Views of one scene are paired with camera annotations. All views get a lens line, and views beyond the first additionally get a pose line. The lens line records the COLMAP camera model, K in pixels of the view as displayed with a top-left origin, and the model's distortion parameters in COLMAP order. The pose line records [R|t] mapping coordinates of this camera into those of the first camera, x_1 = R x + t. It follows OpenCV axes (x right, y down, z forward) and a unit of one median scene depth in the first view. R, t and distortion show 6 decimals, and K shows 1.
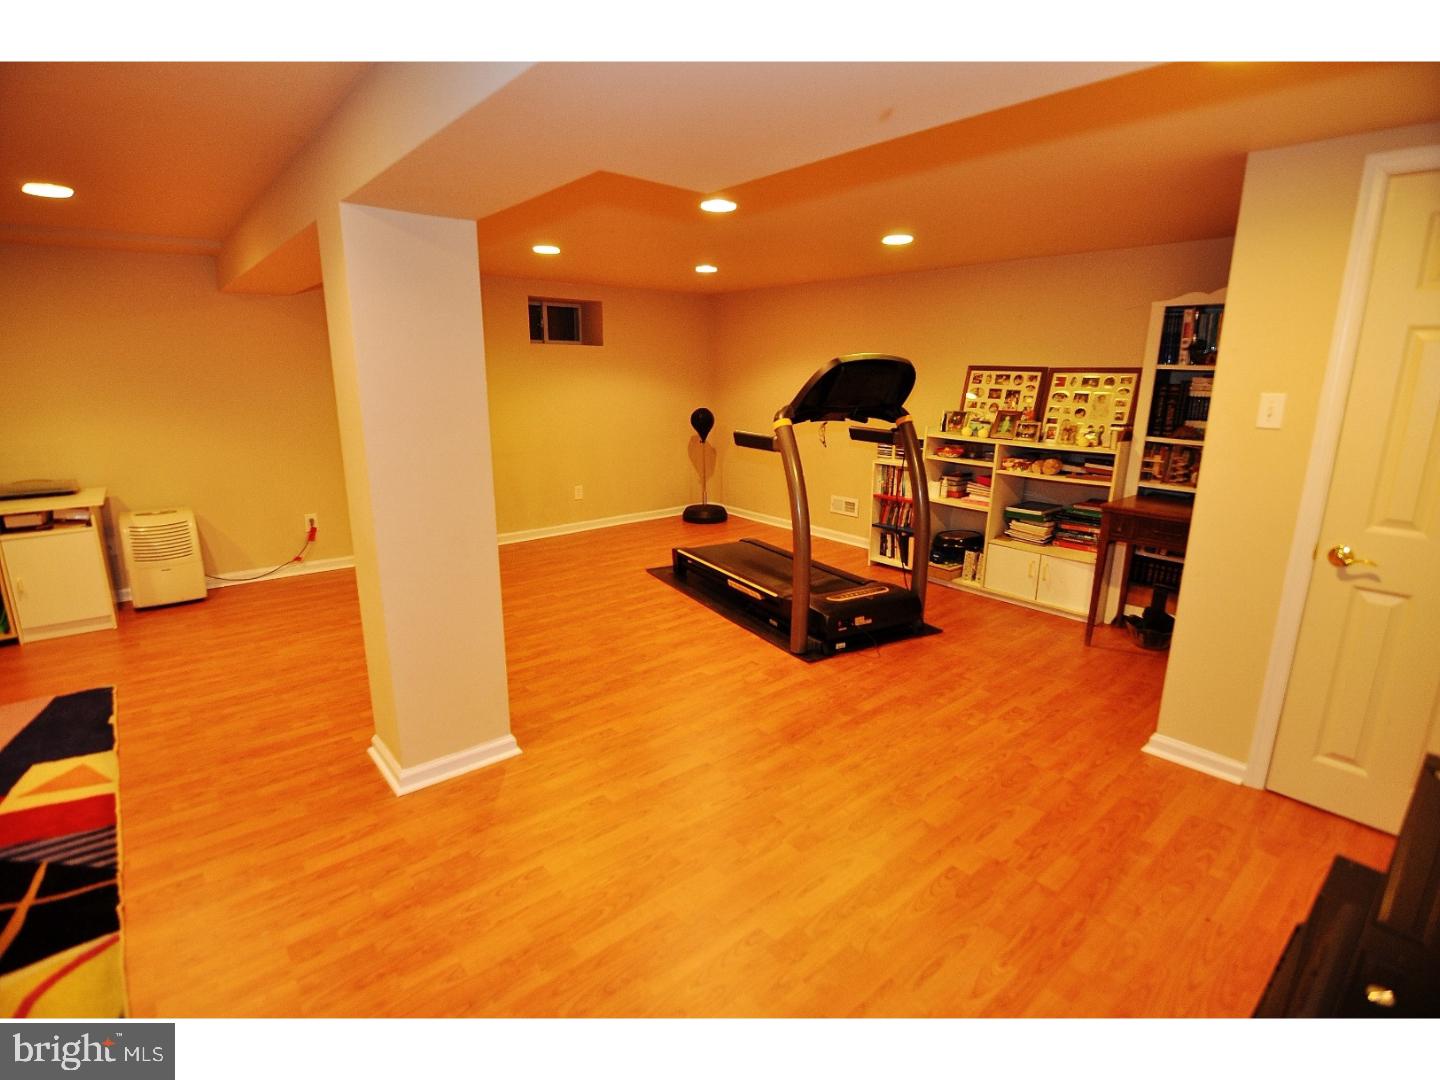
lens RADIAL K [[708.8, 0, 720.0], [0, 708.8, 540.0], [0, 0, 1]] dist [-0.000814, -0.000848]
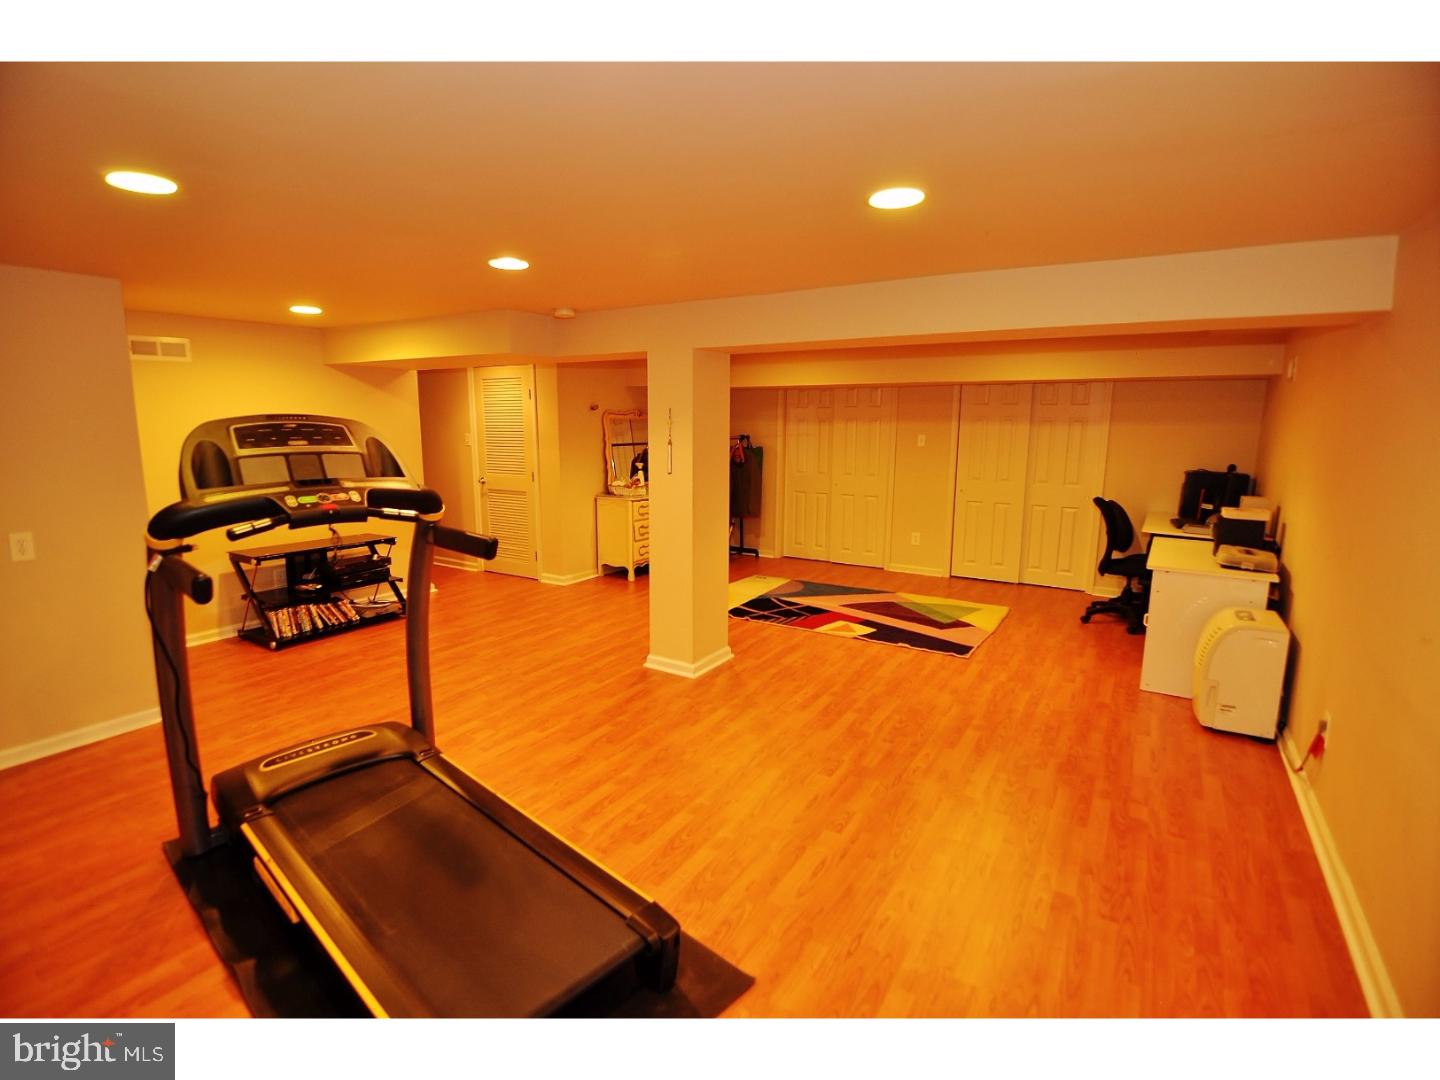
lens RADIAL K [[708.8, 0, 720.0], [0, 708.8, 540.0], [0, 0, 1]] dist [-0.000814, -0.000848]
pose [[-0.952427, 0.036909, -0.302524, 0.027017], [-0.086056, 0.919677, 0.383131, -0.503538], [0.292366, 0.390938, -0.872748, 1.993162]]
